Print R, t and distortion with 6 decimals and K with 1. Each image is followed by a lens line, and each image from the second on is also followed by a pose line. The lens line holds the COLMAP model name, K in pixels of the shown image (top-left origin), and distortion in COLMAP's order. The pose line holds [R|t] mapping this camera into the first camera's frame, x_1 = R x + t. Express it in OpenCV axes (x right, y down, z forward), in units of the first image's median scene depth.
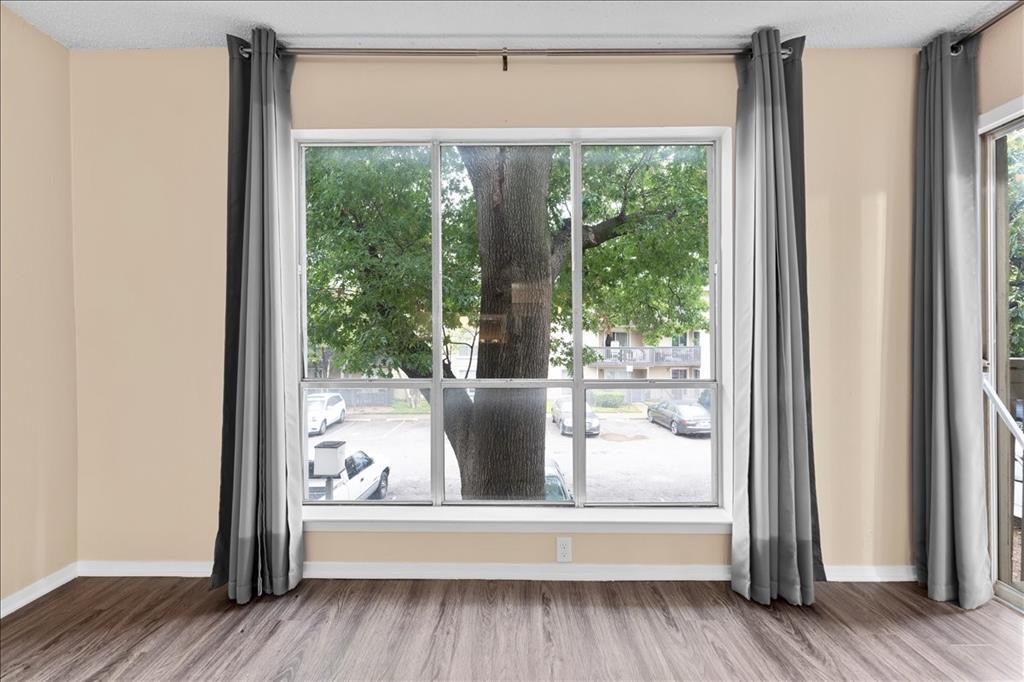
lens RADIAL K [[410.3, 0, 507.2], [0, 410.3, 339.6], [0, 0, 1]] dist [-0.001324, -0.000388]
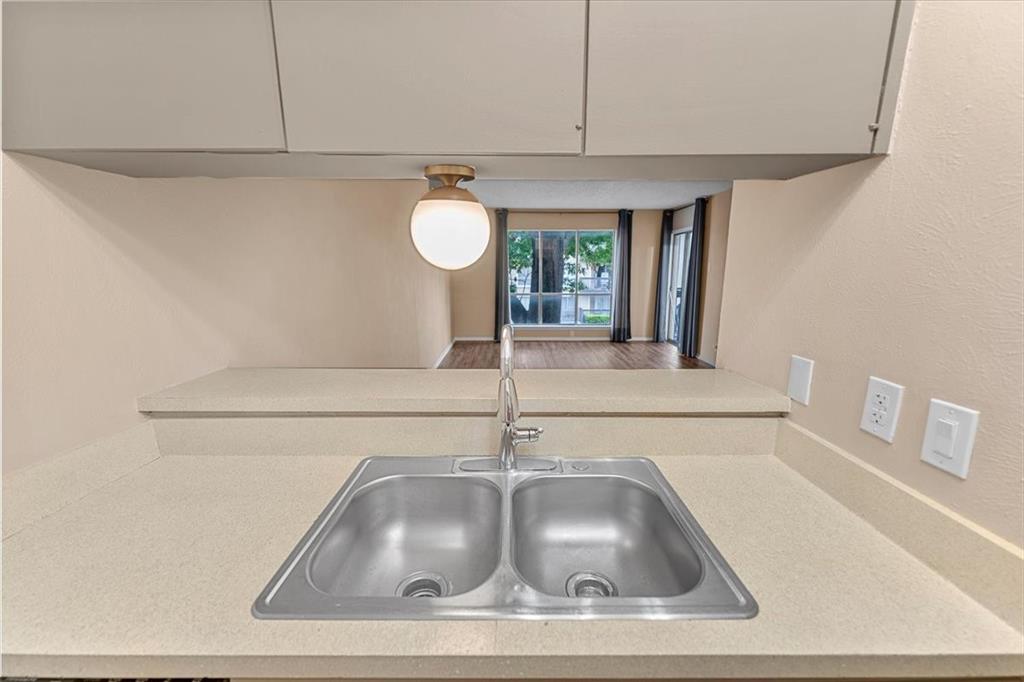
lens RADIAL K [[410.3, 0, 515.9], [0, 410.3, 344.8], [0, 0, 1]] dist [-0.001324, -0.000388]
pose [[0.999407, -0.003840, 0.034224, -0.566757], [-0.002552, 0.982774, 0.184793, -0.146883], [-0.034344, -0.184771, 0.982181, -3.043259]]
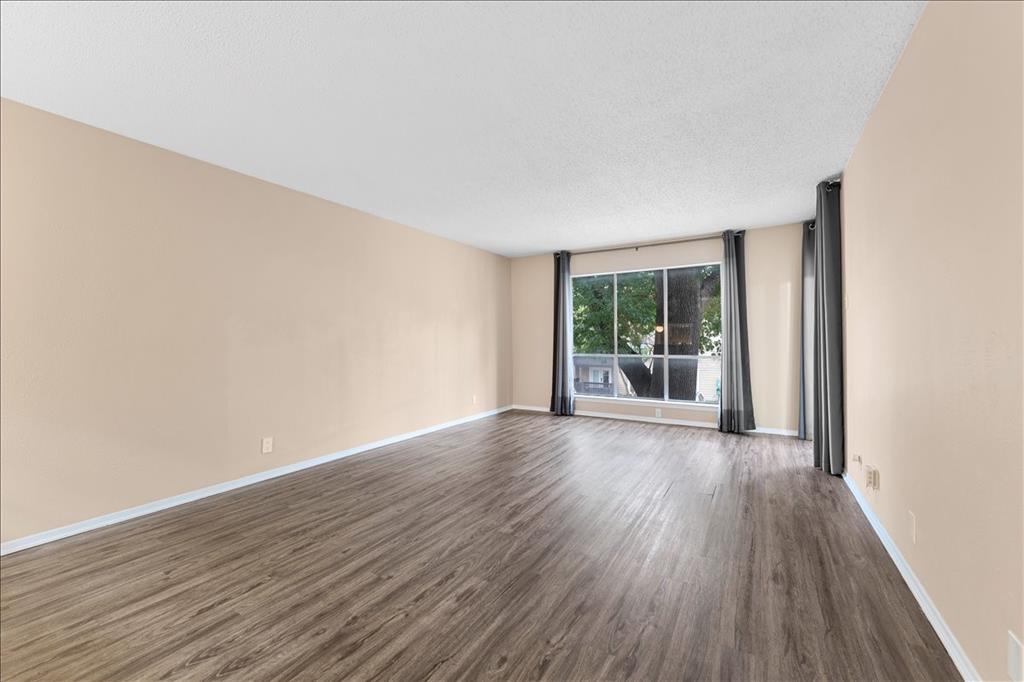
lens RADIAL K [[410.3, 0, 513.5], [0, 410.3, 344.1], [0, 0, 1]] dist [-0.001324, -0.000388]
pose [[0.866956, 0.000821, -0.498383, 0.683696], [0.000999, 0.999994, 0.003386, 0.013048], [0.498383, -0.003434, 0.866950, -1.984201]]
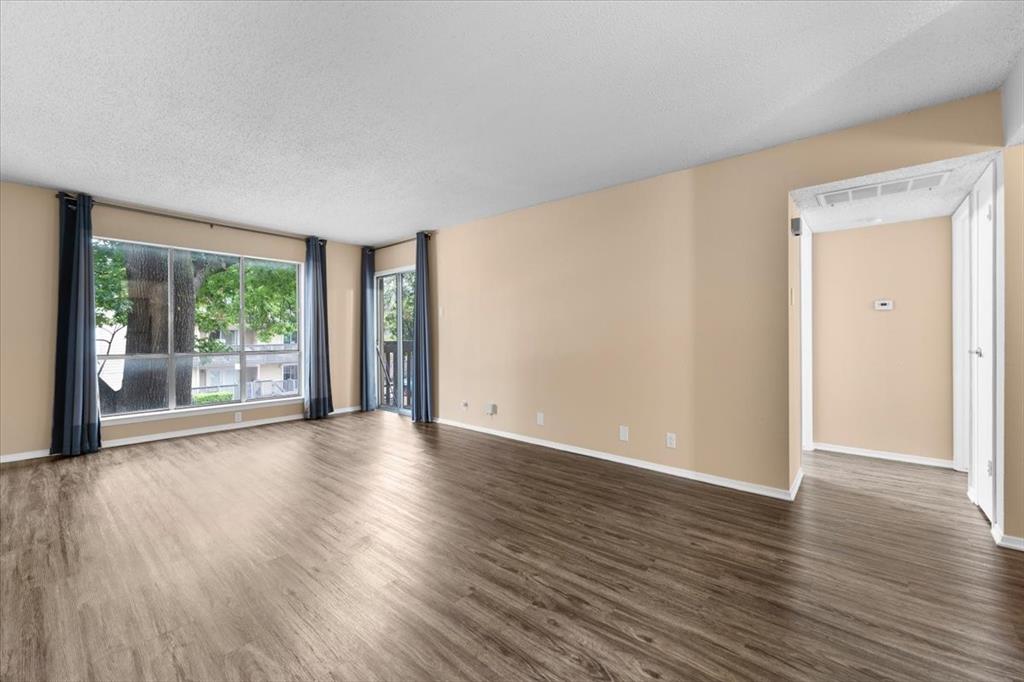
lens RADIAL K [[410.3, 0, 511.1], [0, 410.3, 335.2], [0, 0, 1]] dist [-0.001324, -0.000388]
pose [[0.631062, 0.000372, 0.775732, -0.765295], [0.003705, 0.999987, -0.003493, 0.010646], [-0.775724, 0.005078, 0.631052, -1.930647]]
